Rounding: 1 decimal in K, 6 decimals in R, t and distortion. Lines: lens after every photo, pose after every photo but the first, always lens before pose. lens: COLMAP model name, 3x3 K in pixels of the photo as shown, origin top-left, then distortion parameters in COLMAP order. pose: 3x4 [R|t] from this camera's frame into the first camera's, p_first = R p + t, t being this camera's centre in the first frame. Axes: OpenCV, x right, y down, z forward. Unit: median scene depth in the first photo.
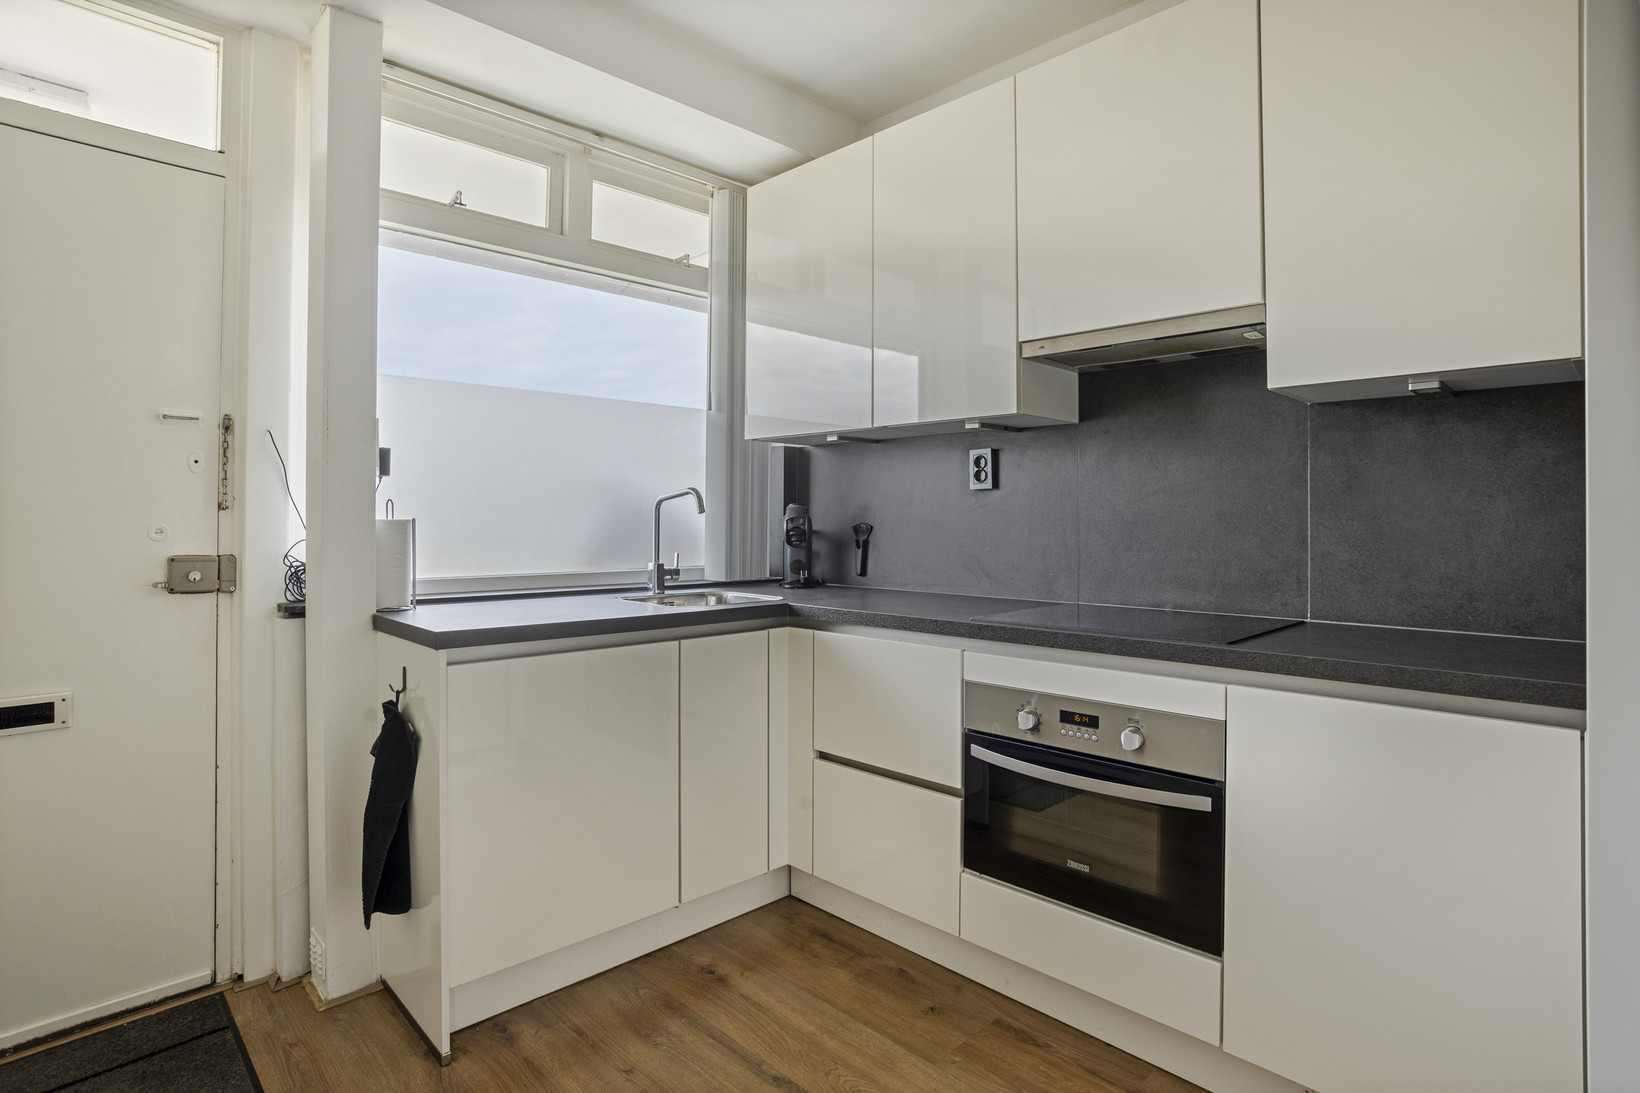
lens RADIAL K [[832.4, 0, 826.4], [0, 832.4, 529.4], [0, 0, 1]] dist [0.003383, 0.001461]
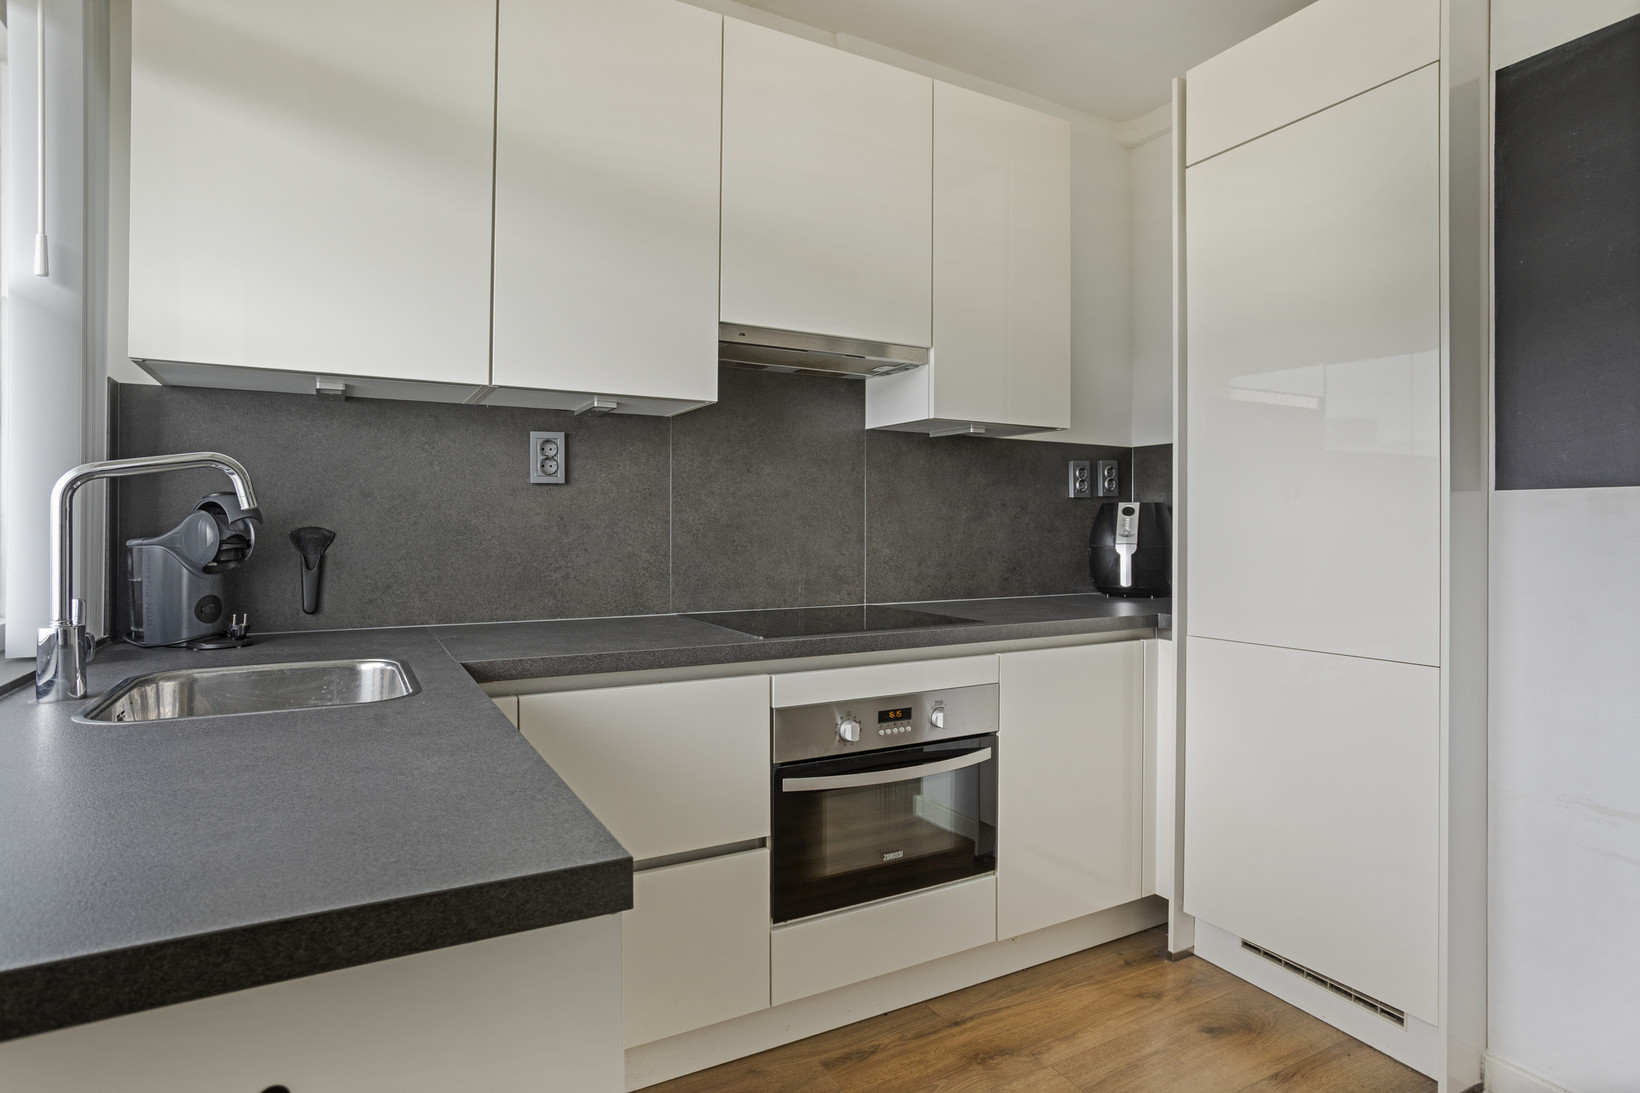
lens RADIAL K [[886.0, 0, 819.7], [0, 886.0, 537.4], [0, 0, 1]] dist [0.000419, 0.001679]
pose [[0.293778, -0.016435, 0.955732, -0.701873], [0.008049, 0.999859, 0.014720, -0.010451], [-0.955840, 0.003369, 0.293869, 0.685808]]
